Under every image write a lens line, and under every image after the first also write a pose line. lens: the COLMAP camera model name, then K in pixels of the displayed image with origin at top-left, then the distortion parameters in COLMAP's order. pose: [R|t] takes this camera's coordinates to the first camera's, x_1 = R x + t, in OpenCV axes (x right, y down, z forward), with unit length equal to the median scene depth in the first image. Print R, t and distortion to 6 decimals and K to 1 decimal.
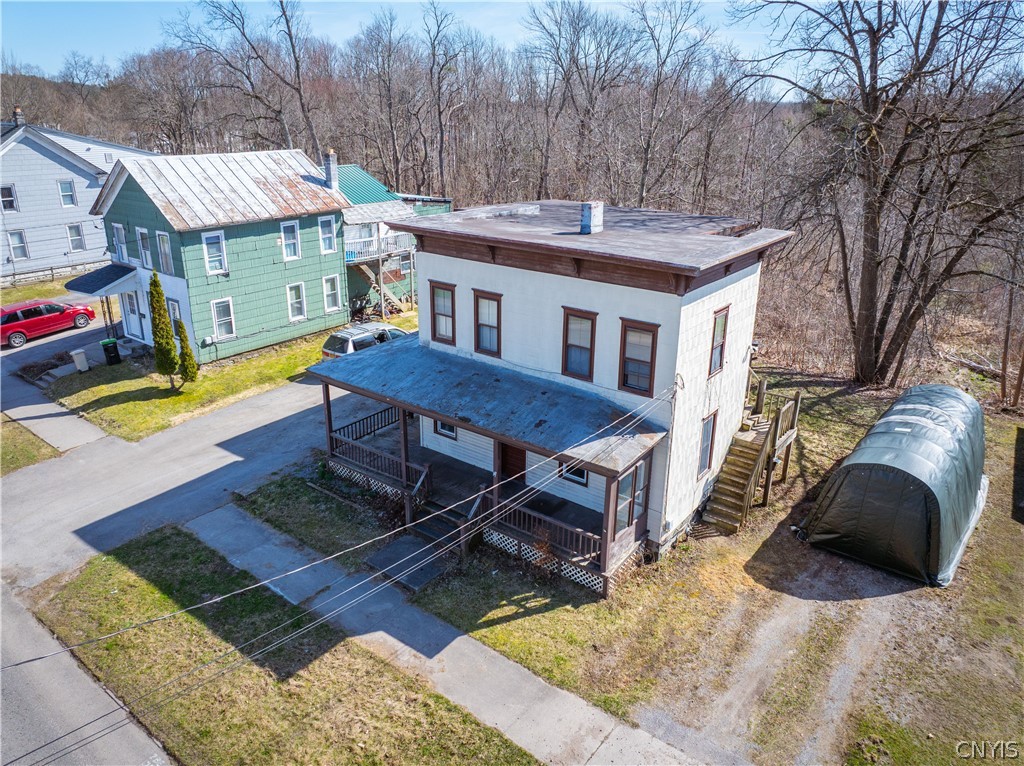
lens RADIAL K [[717.7, 0, 515.5], [0, 717.7, 381.1], [0, 0, 1]] dist [-0.034673, 0.003744]
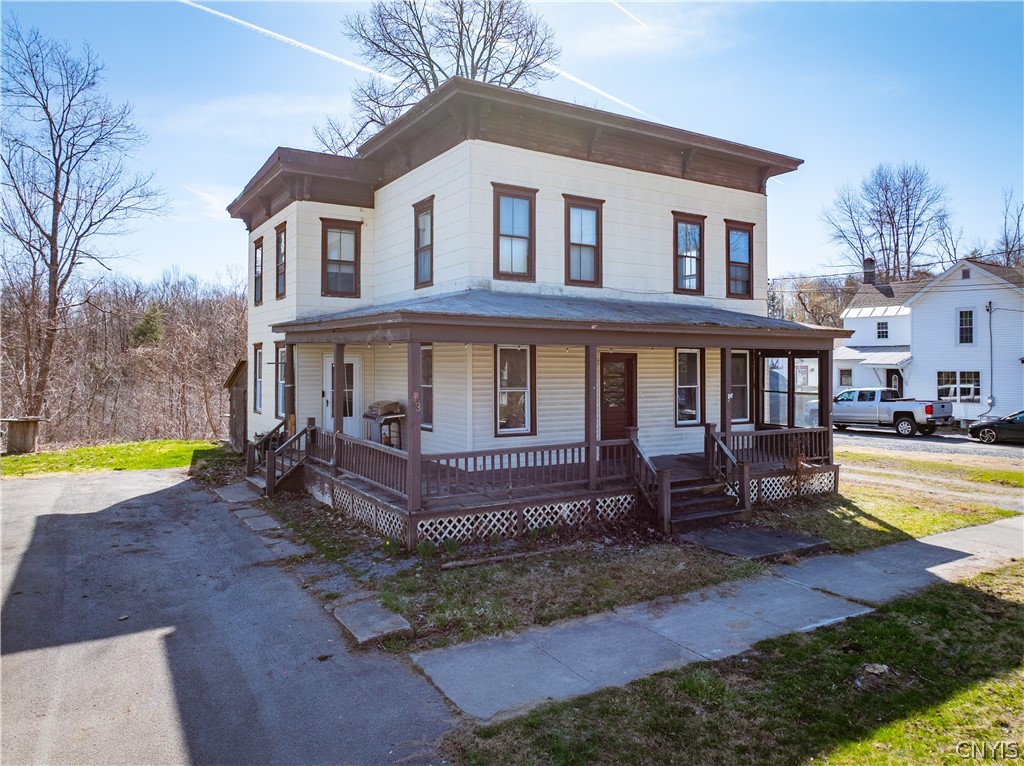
lens RADIAL K [[729.8, 0, 513.2], [0, 729.8, 359.1], [0, 0, 1]] dist [-0.041563, 0.003618]
pose [[0.364031, -0.000057, 0.931387, -0.796756], [0.329307, 0.935417, -0.128652, 0.110744], [-0.871228, 0.353545, 0.340540, 0.882940]]
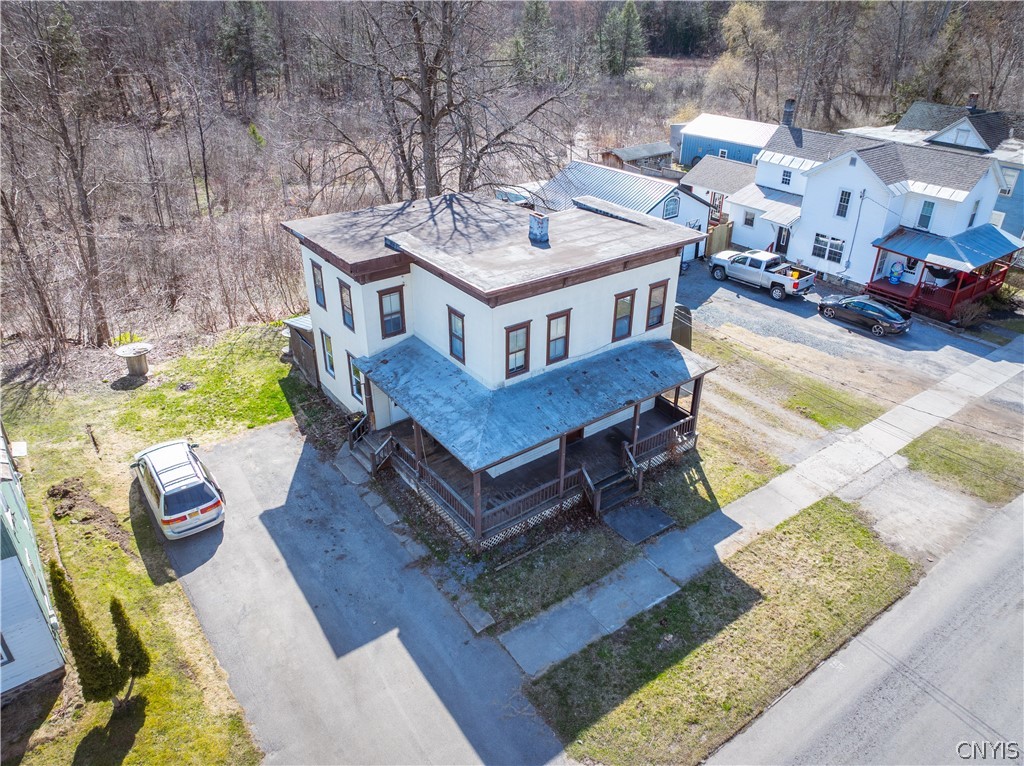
lens RADIAL K [[717.7, 0, 515.5], [0, 717.7, 381.1], [0, 0, 1]] dist [-0.034673, 0.003744]
pose [[0.278052, -0.472569, 0.836281, -1.130050], [0.331028, 0.864423, 0.378410, -0.509481], [-0.901725, 0.171615, 0.396788, 0.627882]]
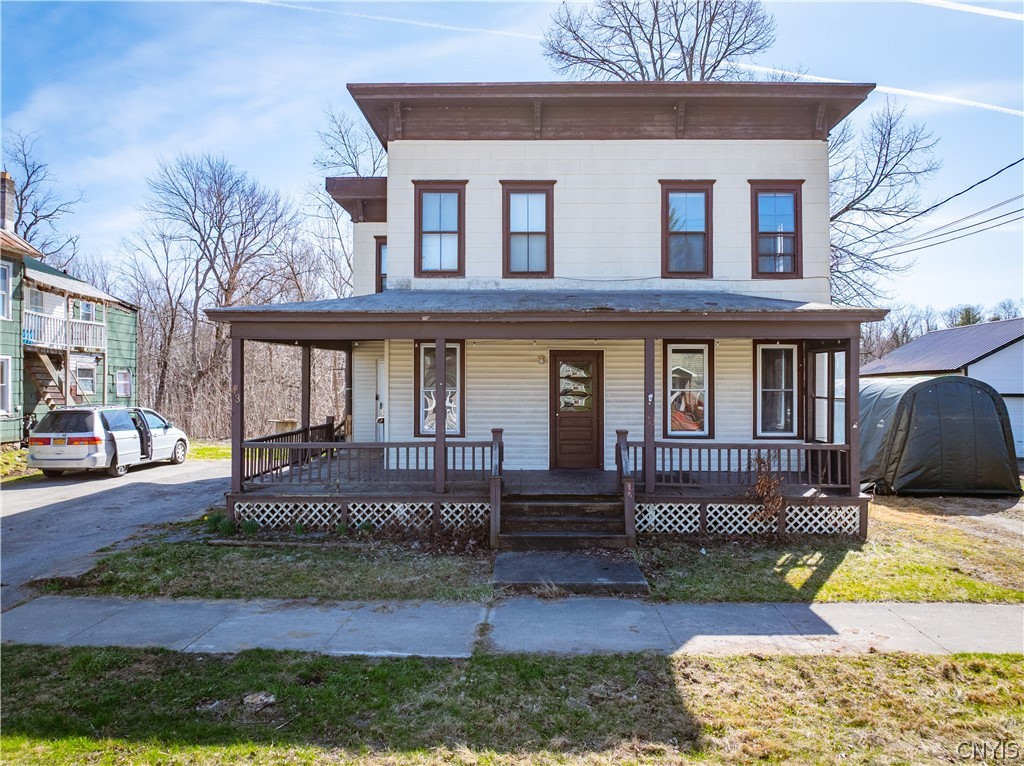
lens RADIAL K [[728.6, 0, 513.9], [0, 728.6, 388.8], [0, 0, 1]] dist [-0.041946, -0.001911]
pose [[0.811881, -0.008585, 0.583760, -0.469854], [0.211473, 0.936315, -0.280343, 0.261176], [-0.544177, 0.351055, 0.761992, 0.557266]]
